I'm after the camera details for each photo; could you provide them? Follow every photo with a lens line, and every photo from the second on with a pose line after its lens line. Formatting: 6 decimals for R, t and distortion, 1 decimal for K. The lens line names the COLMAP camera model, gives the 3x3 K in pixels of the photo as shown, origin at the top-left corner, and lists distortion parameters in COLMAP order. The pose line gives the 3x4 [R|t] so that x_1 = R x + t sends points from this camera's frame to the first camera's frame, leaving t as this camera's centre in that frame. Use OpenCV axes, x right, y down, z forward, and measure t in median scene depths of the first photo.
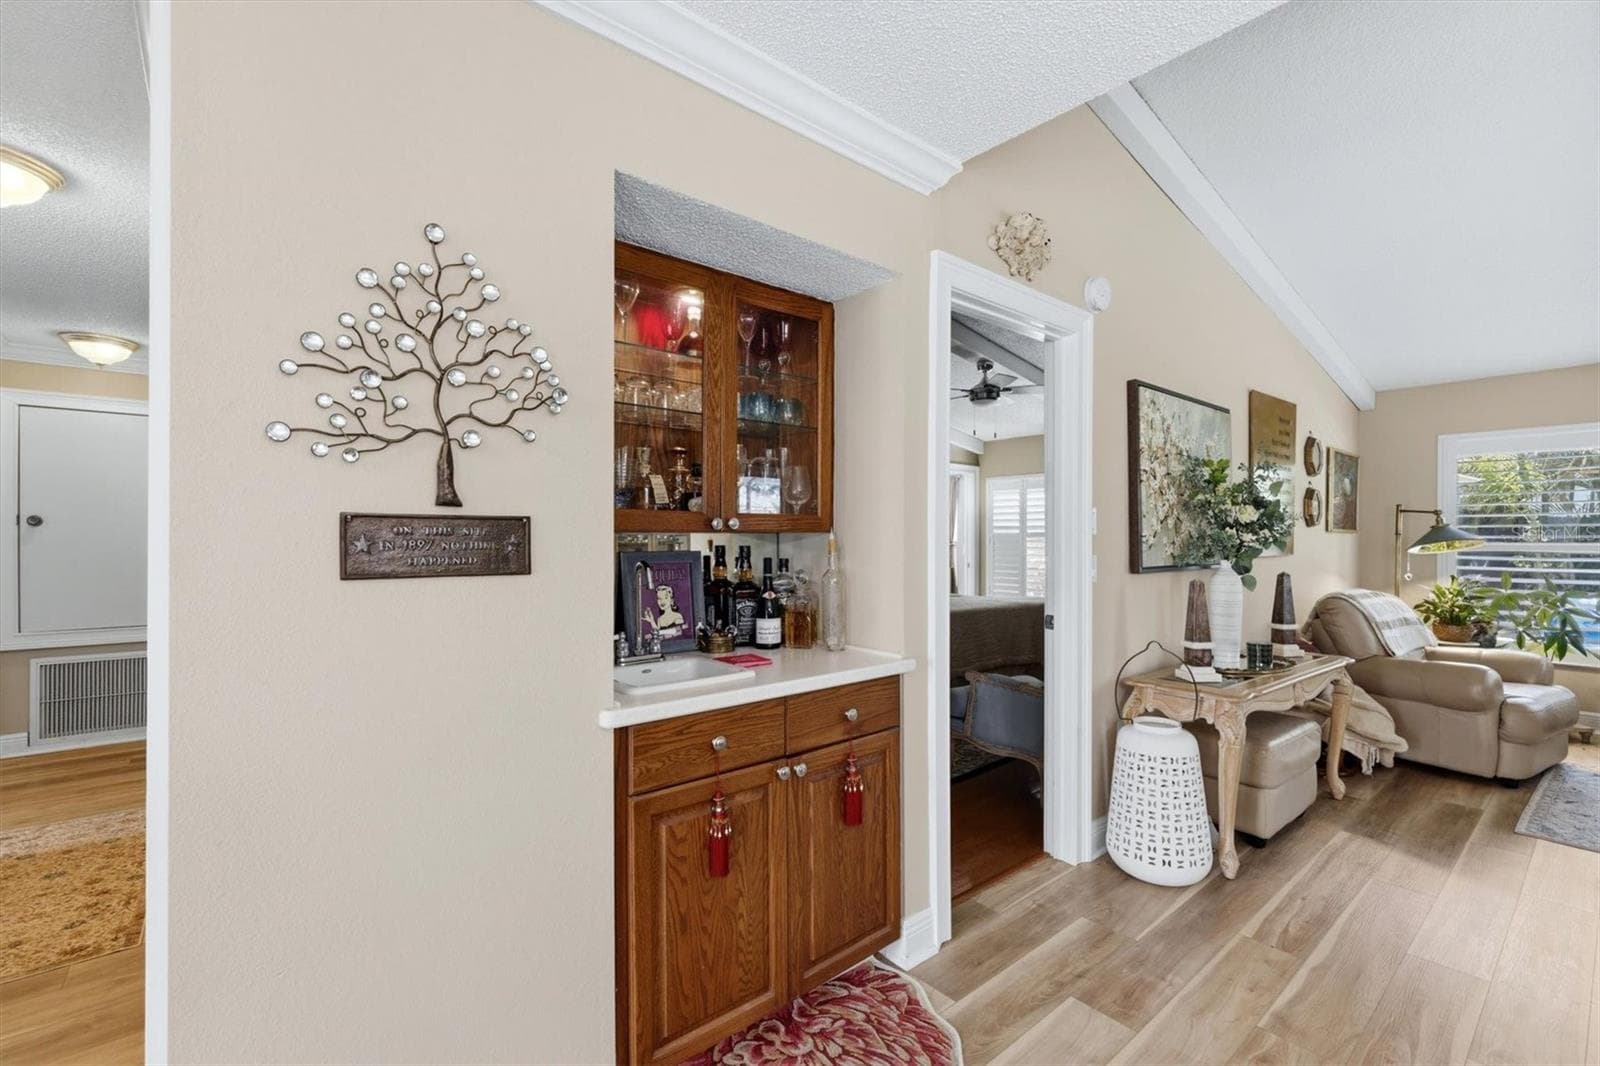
lens RADIAL K [[698.9, 0, 799.4], [0, 698.9, 539.1], [0, 0, 1]] dist [0.000660, 0.000099]
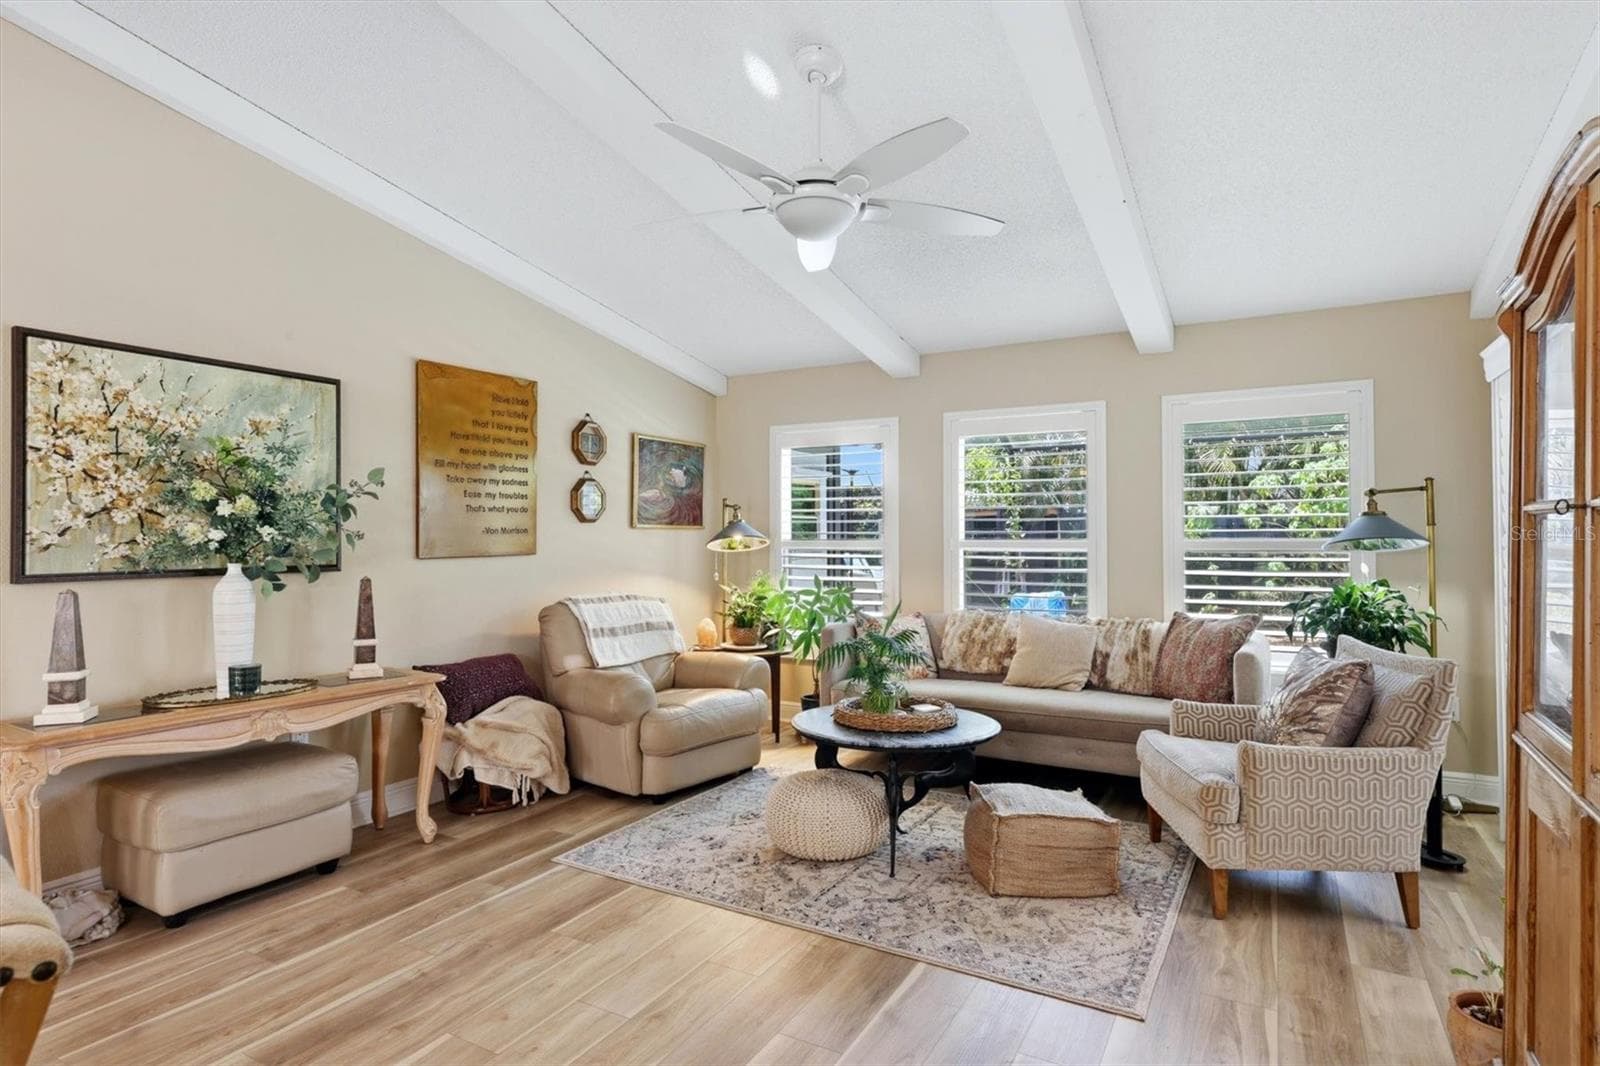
lens RADIAL K [[844.3, 0, 801.1], [0, 844.3, 529.9], [0, 0, 1]] dist [0.003118, -0.001343]
pose [[0.942486, -0.000504, 0.334245, 0.835911], [0.003671, 0.999954, -0.008844, 0.002657], [-0.334225, 0.009562, 0.942445, -0.122748]]
